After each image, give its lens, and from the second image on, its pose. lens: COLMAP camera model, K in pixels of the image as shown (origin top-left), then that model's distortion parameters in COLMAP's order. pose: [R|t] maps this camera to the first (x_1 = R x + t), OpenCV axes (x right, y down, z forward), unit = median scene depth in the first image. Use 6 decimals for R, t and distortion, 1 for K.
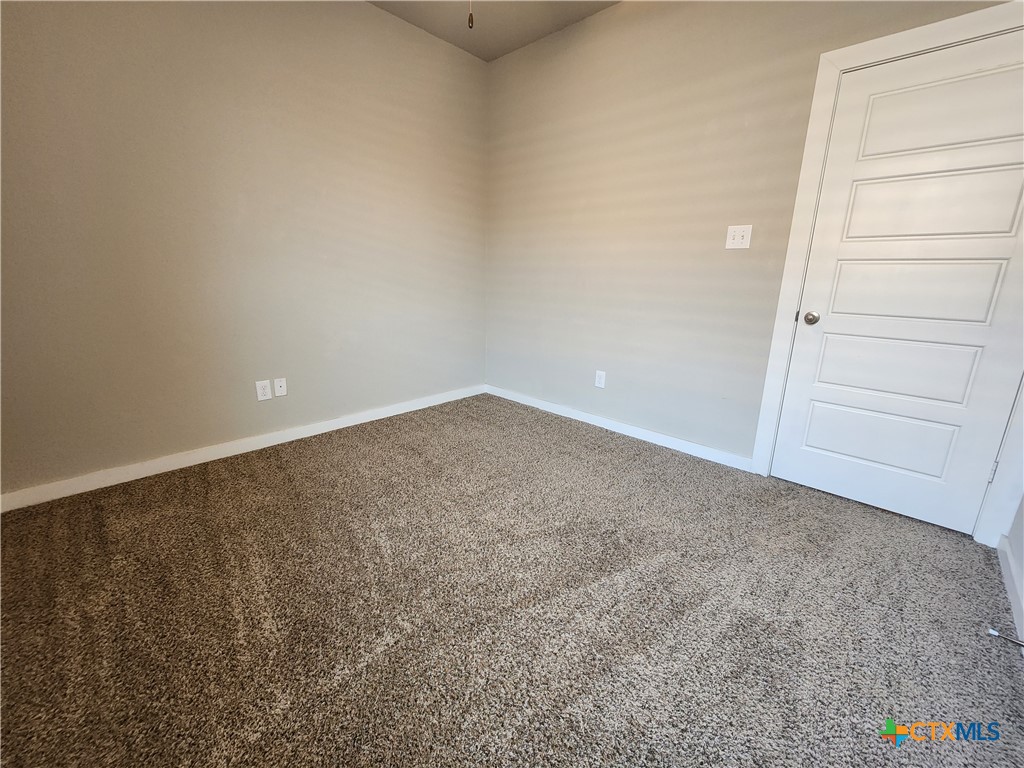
lens RADIAL K [[417.6, 0, 513.6], [0, 417.6, 383.9], [0, 0, 1]] dist [0.001725, -0.001875]
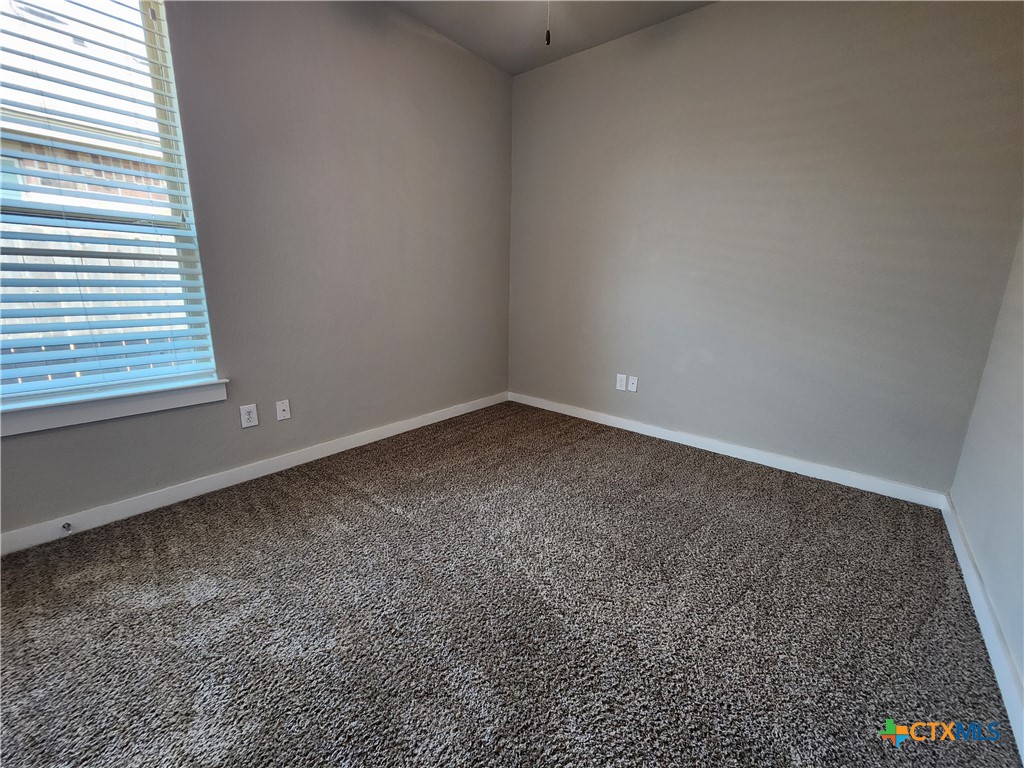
lens RADIAL K [[417.6, 0, 513.9], [0, 417.6, 384.9], [0, 0, 1]] dist [0.001725, -0.001875]
pose [[0.000187, 0.210594, -0.977574, 0.620575], [-0.249902, 0.946566, 0.203867, -0.151192], [0.968271, 0.244260, 0.052805, 0.626765]]
